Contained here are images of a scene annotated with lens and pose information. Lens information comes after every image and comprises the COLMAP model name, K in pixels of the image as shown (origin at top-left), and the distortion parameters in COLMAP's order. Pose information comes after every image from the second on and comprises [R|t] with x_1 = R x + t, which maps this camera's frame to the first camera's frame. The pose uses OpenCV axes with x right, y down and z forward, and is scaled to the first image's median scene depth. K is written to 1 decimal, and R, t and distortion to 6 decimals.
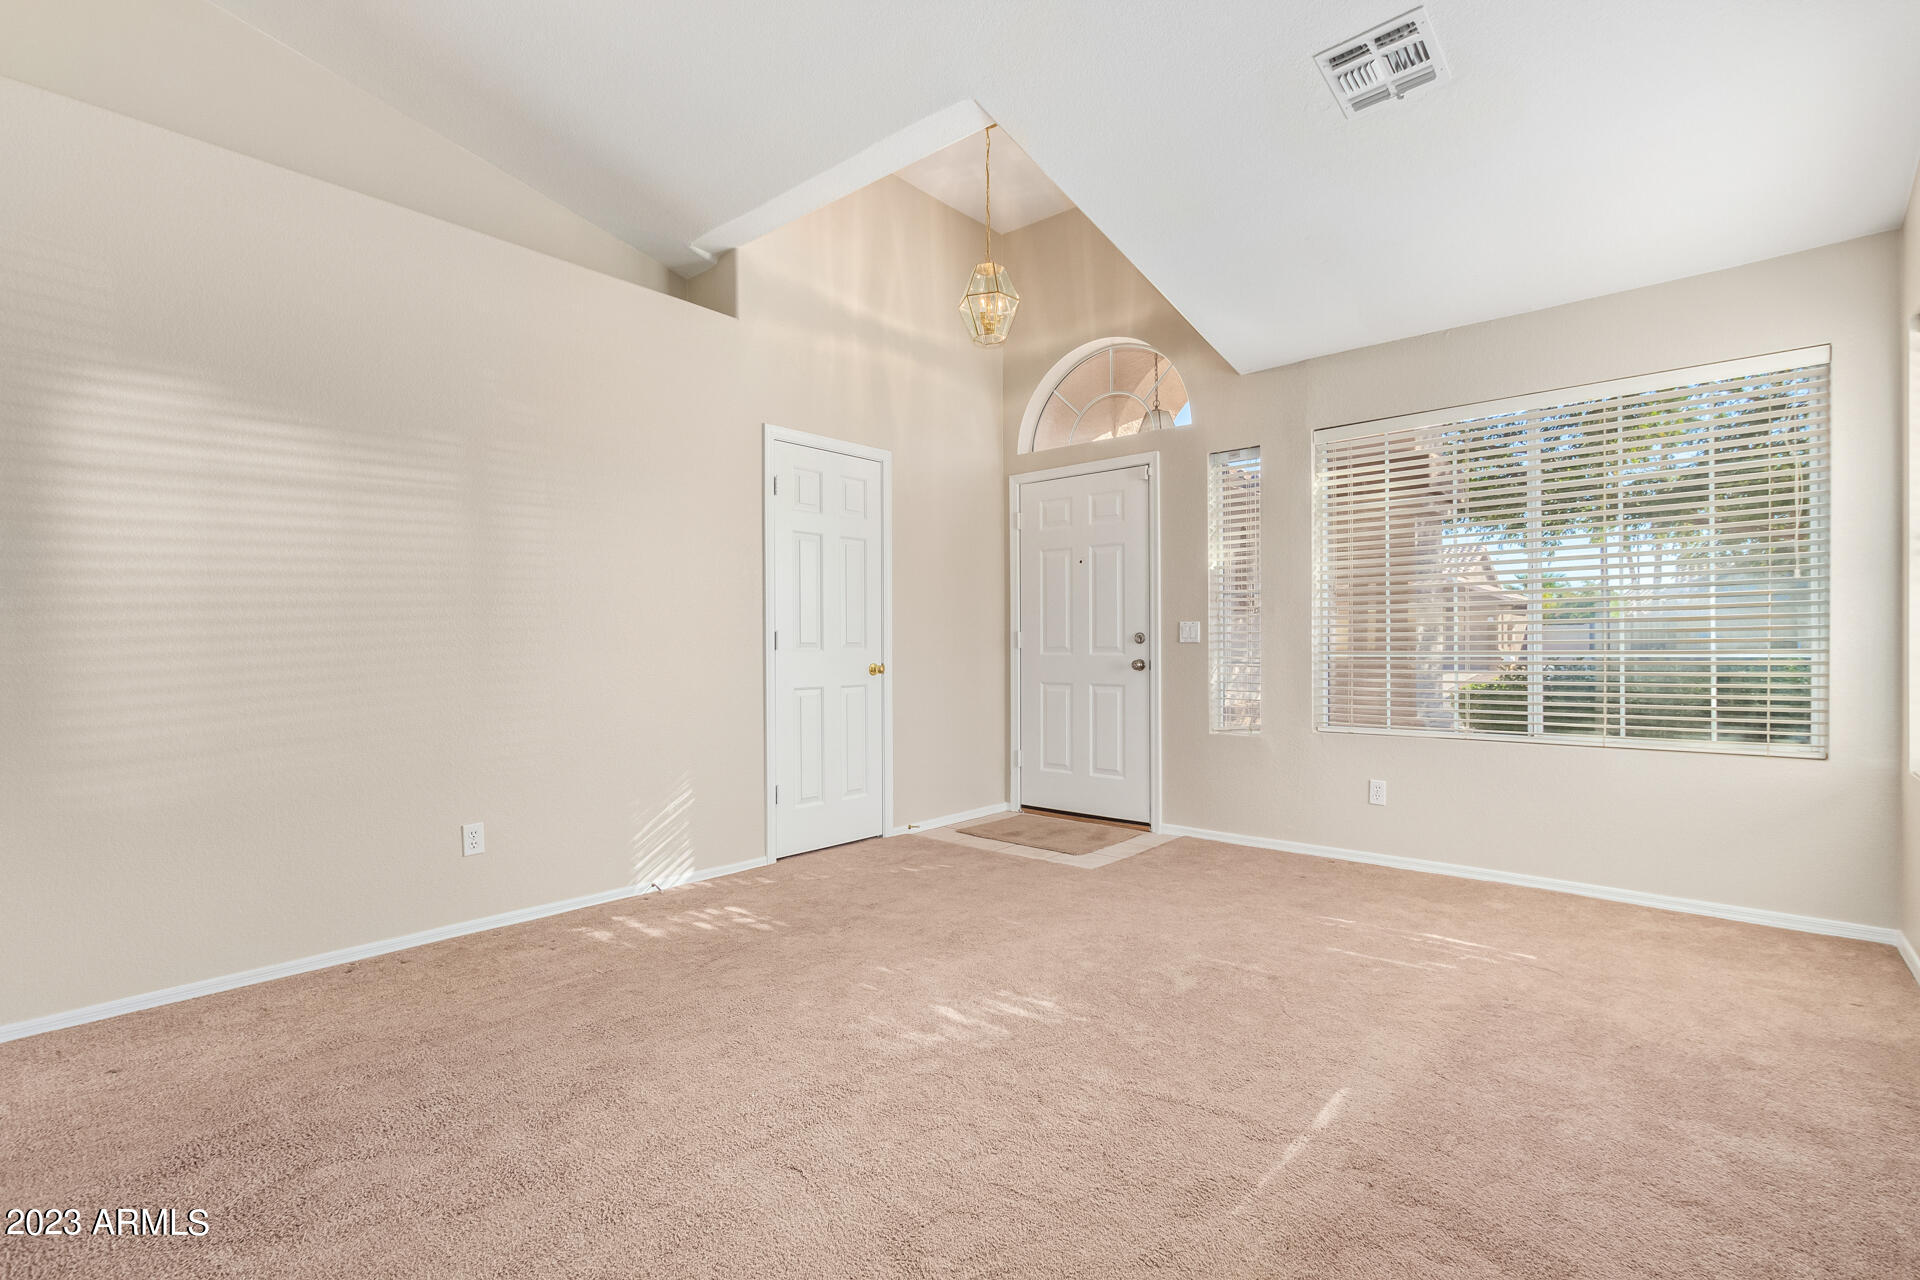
lens RADIAL K [[886.5, 0, 965.5], [0, 886.5, 640.2], [0, 0, 1]] dist [0.003549, 0.000009]
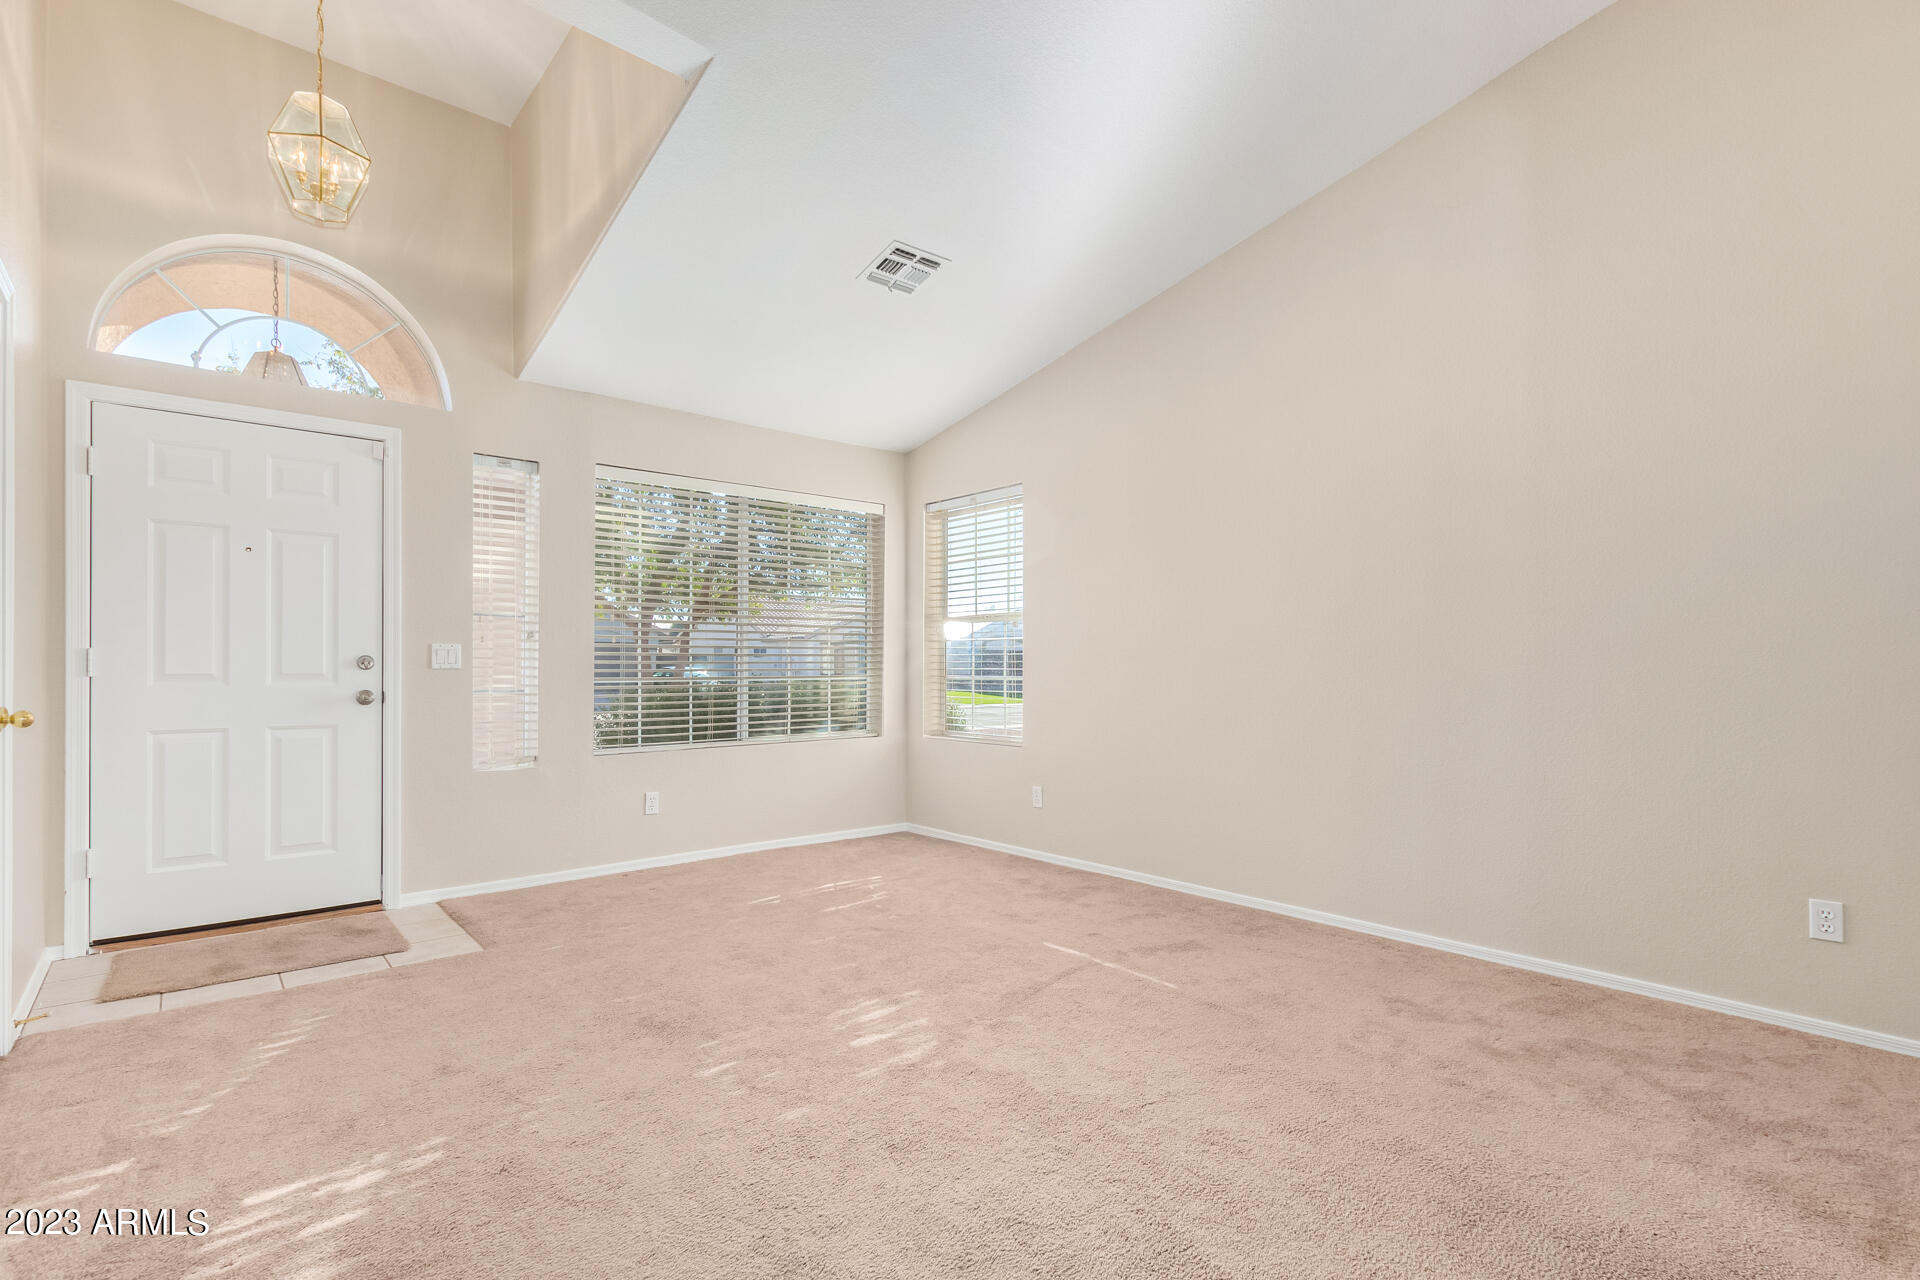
lens RADIAL K [[886.5, 0, 965.9], [0, 886.5, 656.1], [0, 0, 1]] dist [0.003549, 0.000009]
pose [[0.133546, 0.020565, 0.990829, -0.557281], [-0.005234, 0.999785, -0.020046, 0.005560], [-0.991029, -0.002509, 0.133625, 0.425604]]
